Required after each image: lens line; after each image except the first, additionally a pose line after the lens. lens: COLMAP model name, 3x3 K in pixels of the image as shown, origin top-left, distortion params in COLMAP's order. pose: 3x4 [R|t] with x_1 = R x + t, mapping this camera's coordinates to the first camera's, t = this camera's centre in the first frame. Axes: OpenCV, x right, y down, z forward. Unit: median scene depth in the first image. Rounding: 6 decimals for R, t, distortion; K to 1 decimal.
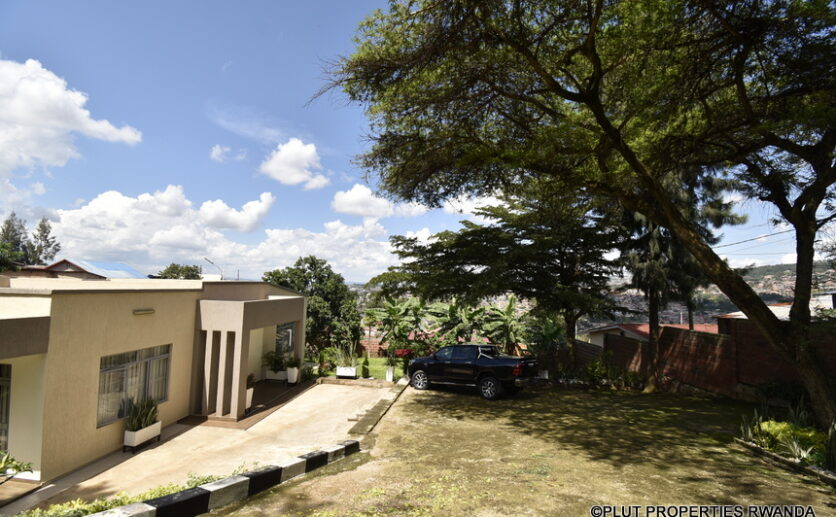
lens RADIAL K [[367.3, 0, 420.3], [0, 367.3, 260.8], [0, 0, 1]] dist [0.000096, -0.011467]
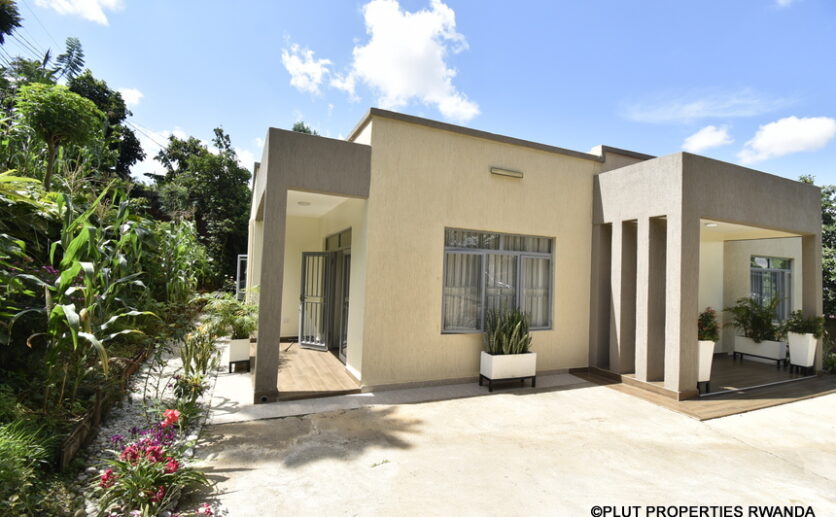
lens RADIAL K [[367.3, 0, 420.3], [0, 367.3, 260.8], [0, 0, 1]] dist [0.000096, -0.011467]
pose [[0.488068, -0.040729, -0.871855, -0.271012], [0.041605, 0.998861, -0.023372, 0.284409], [0.871813, -0.024866, 0.489207, 0.533169]]
